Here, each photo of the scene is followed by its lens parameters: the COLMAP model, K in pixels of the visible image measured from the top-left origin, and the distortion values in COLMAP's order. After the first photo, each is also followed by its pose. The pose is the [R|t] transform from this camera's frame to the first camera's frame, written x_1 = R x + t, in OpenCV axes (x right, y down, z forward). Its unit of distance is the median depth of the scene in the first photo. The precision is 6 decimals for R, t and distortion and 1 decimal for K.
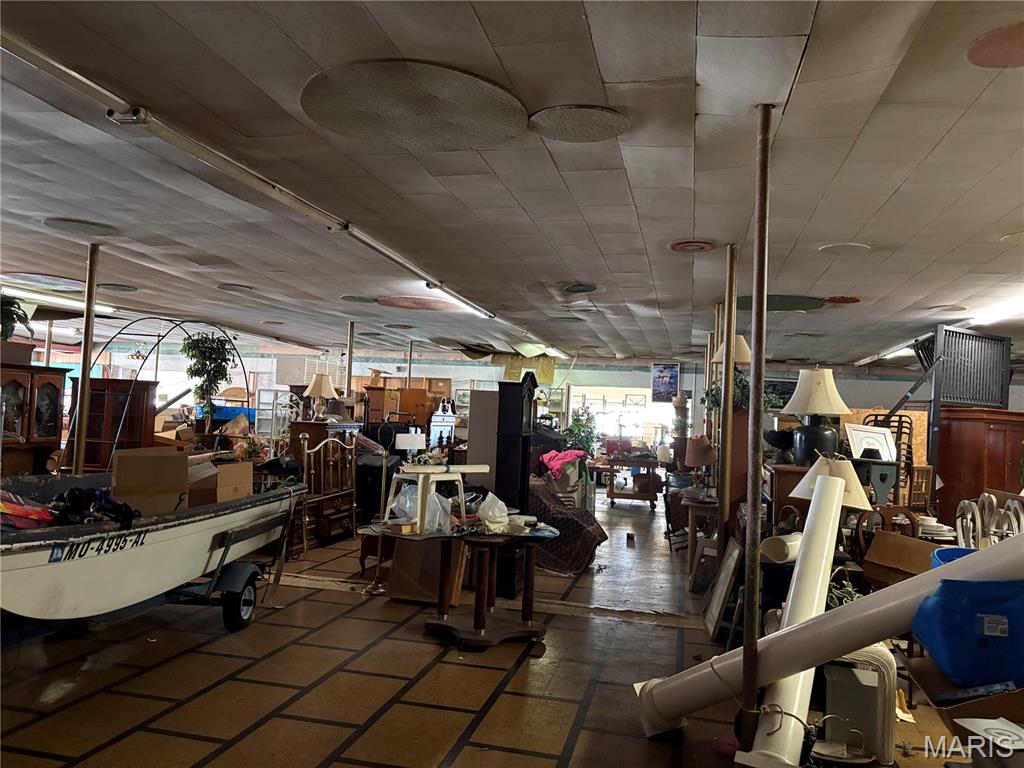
lens RADIAL K [[762.2, 0, 514.2], [0, 762.2, 388.5], [0, 0, 1]] dist [0.077295, -0.098715]
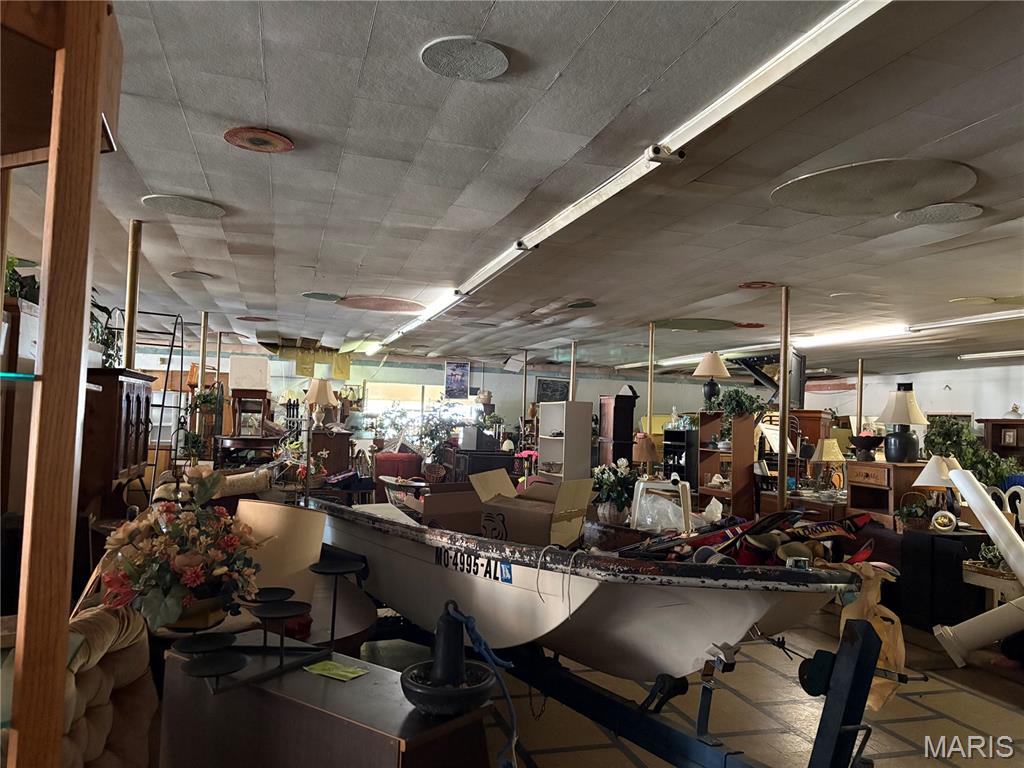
lens RADIAL K [[762.2, 0, 514.2], [0, 762.2, 388.5], [0, 0, 1]] dist [0.077295, -0.098715]
pose [[0.871718, 0.003428, 0.489996, -0.534939], [-0.011367, 0.999848, 0.013227, -0.023930], [-0.489876, -0.017100, 0.871624, 0.091387]]
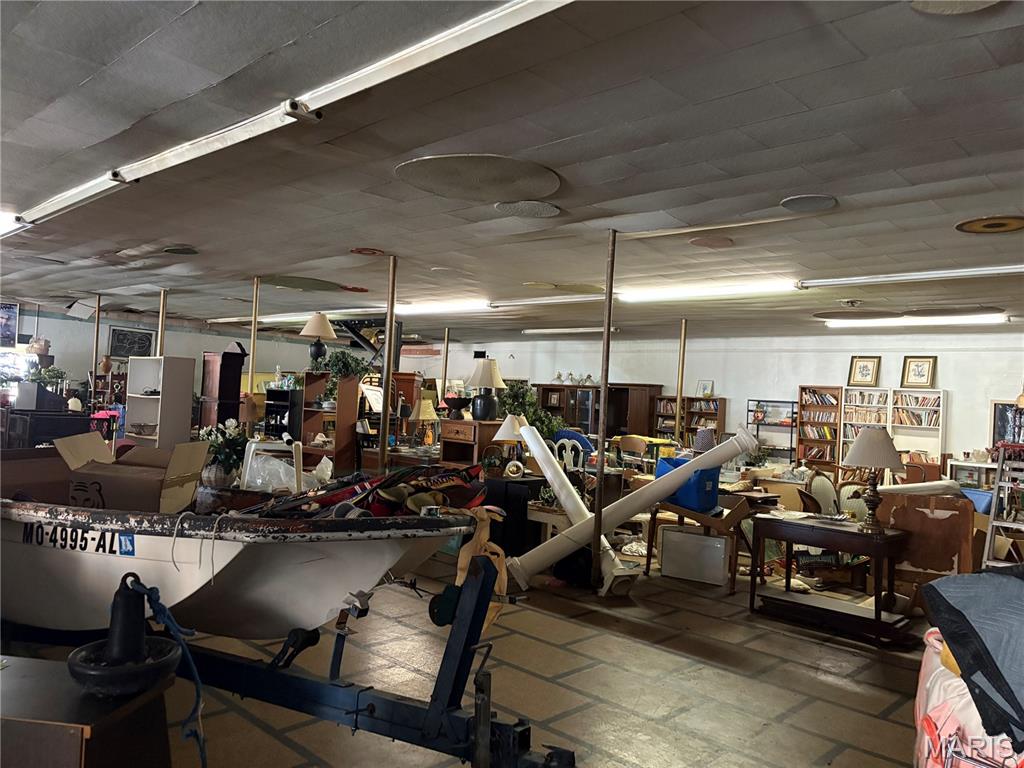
lens RADIAL K [[763.2, 0, 512.0], [0, 763.2, 384.0], [0, 0, 1]] dist [0.073583, -0.091121]
pose [[0.511997, -0.004764, 0.858974, -0.559318], [-0.060021, 0.997342, 0.041308, -0.024622], [-0.856887, -0.072706, 0.510351, 0.100140]]
